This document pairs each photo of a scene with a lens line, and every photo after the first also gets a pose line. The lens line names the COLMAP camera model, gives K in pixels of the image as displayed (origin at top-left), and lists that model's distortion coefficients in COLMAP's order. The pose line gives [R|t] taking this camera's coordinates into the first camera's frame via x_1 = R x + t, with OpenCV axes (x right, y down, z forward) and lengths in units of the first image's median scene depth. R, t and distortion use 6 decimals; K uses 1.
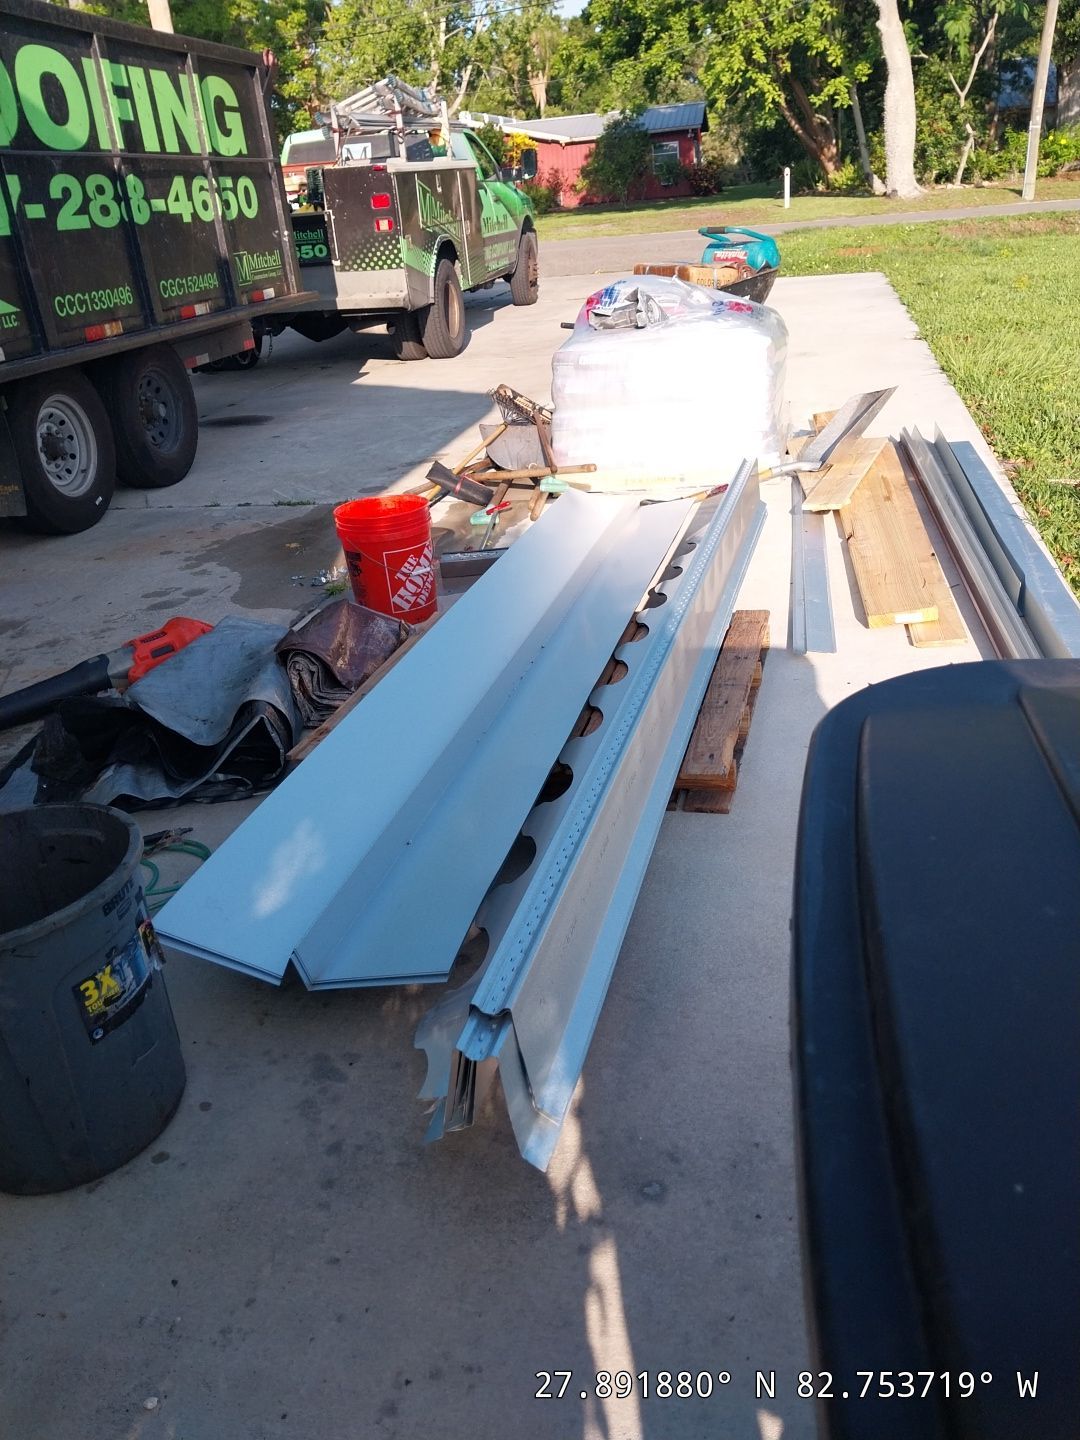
lens RADIAL K [[1111.2, 0, 541.9], [0, 1111.2, 712.5], [0, 0, 1]] dist [0.096961, -0.151077]
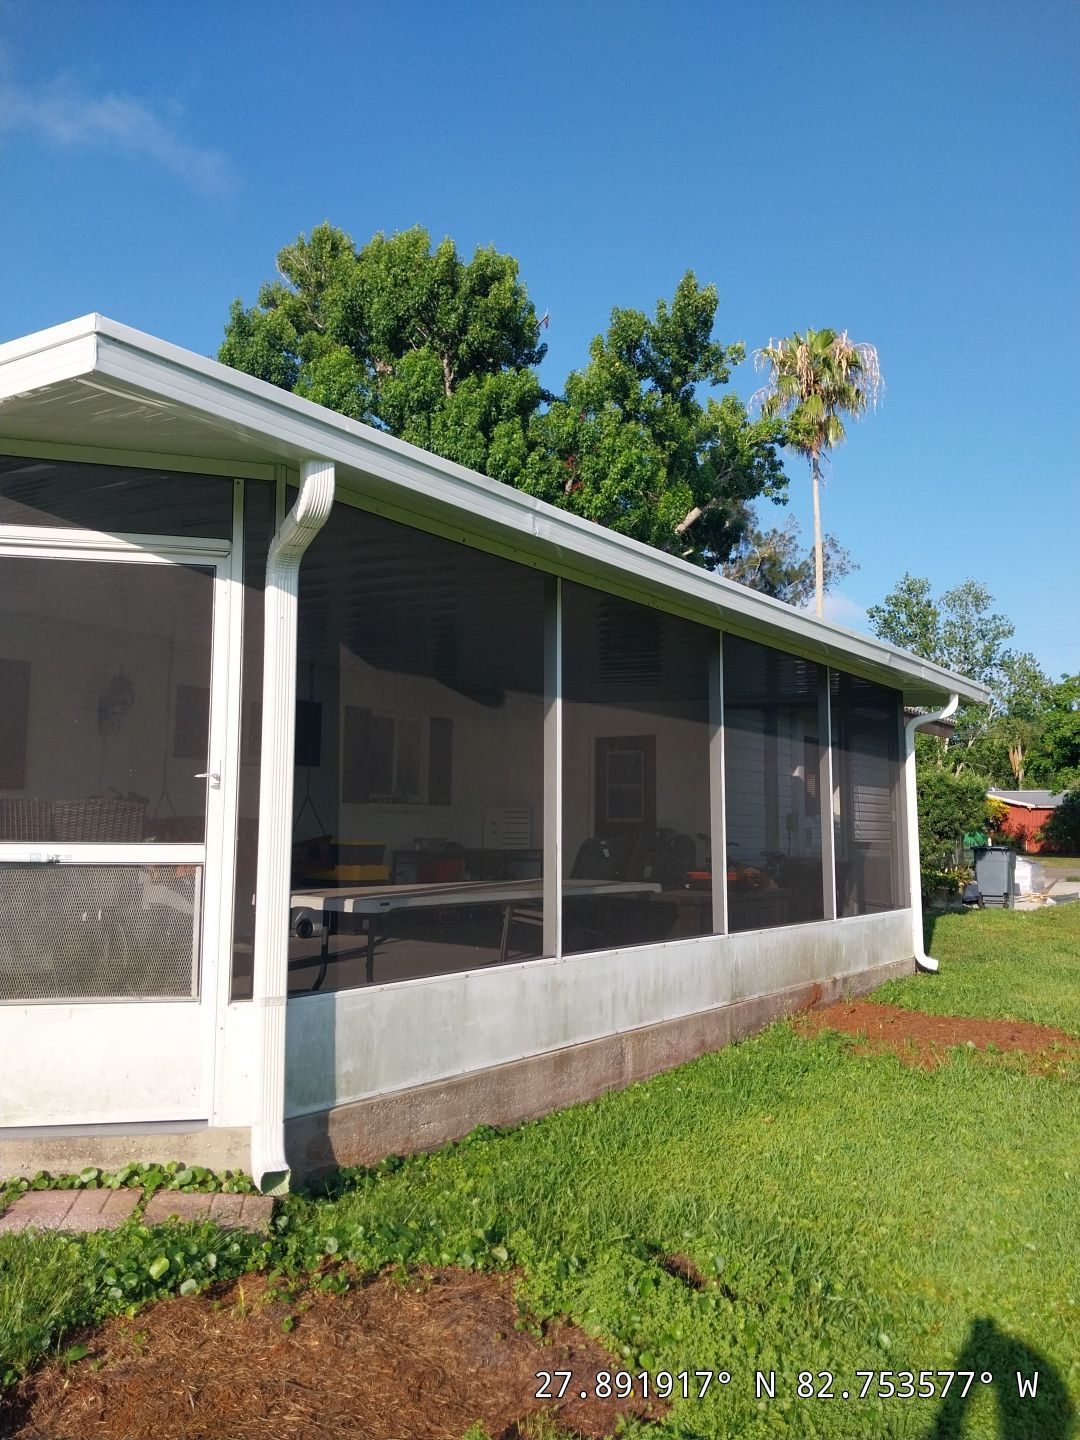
lens RADIAL K [[1111.2, 0, 541.9], [0, 1111.2, 712.5], [0, 0, 1]] dist [0.096961, -0.151077]
pose [[0.914766, 0.059278, -0.399612, 0.018886], [-0.252963, 0.855296, -0.452194, 0.188665], [0.314982, 0.514738, 0.797390, -0.388159]]
